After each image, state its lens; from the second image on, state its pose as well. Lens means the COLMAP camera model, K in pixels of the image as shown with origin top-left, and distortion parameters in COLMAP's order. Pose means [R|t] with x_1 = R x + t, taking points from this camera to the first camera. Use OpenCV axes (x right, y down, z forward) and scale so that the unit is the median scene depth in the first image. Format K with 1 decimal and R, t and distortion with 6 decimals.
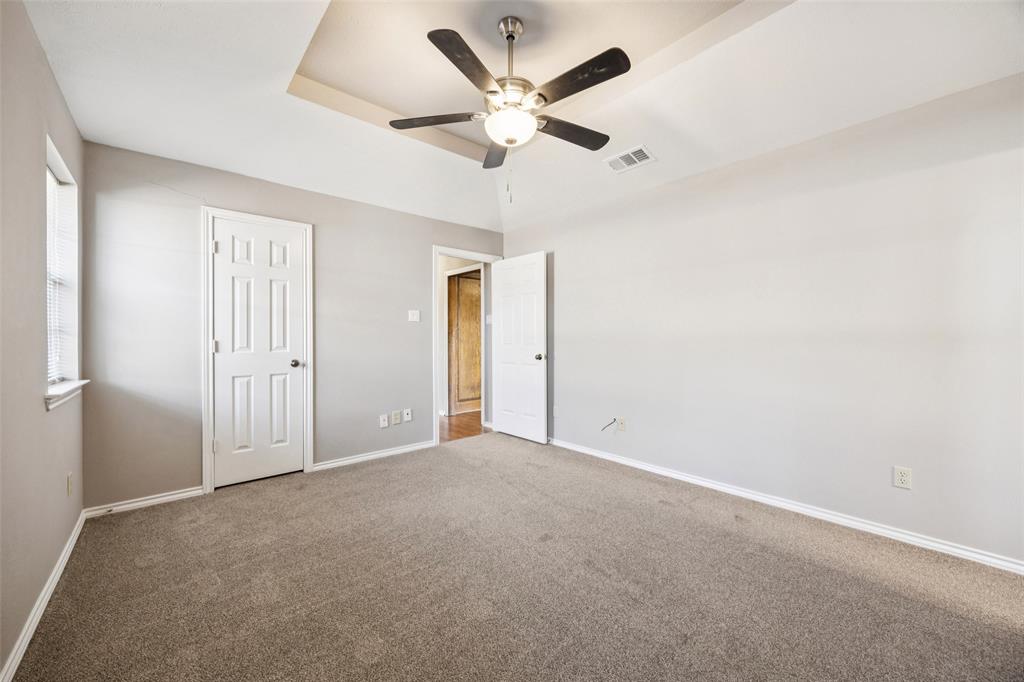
lens RADIAL K [[389.2, 0, 512.9], [0, 389.2, 334.8], [0, 0, 1]] dist [-0.001782, -0.000072]
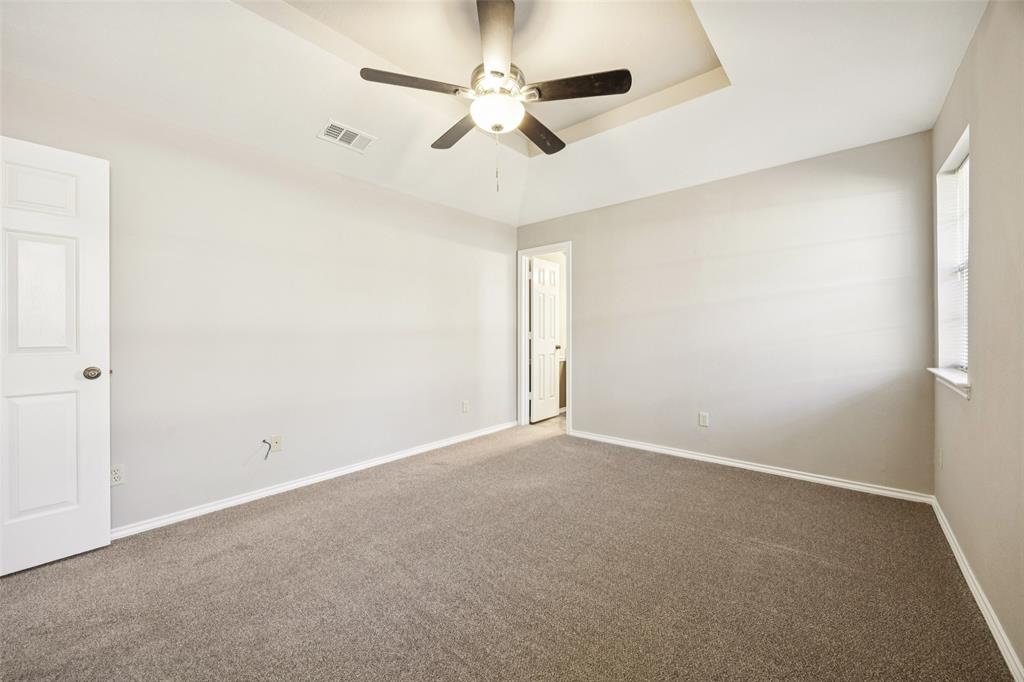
lens RADIAL K [[389.2, 0, 512.9], [0, 389.2, 334.8], [0, 0, 1]] dist [-0.001782, -0.000072]
pose [[-0.137502, -0.000785, 0.990501, -0.797811], [-0.001537, 0.999999, 0.000579, 0.012581], [-0.990500, -0.001443, -0.137503, 0.906162]]
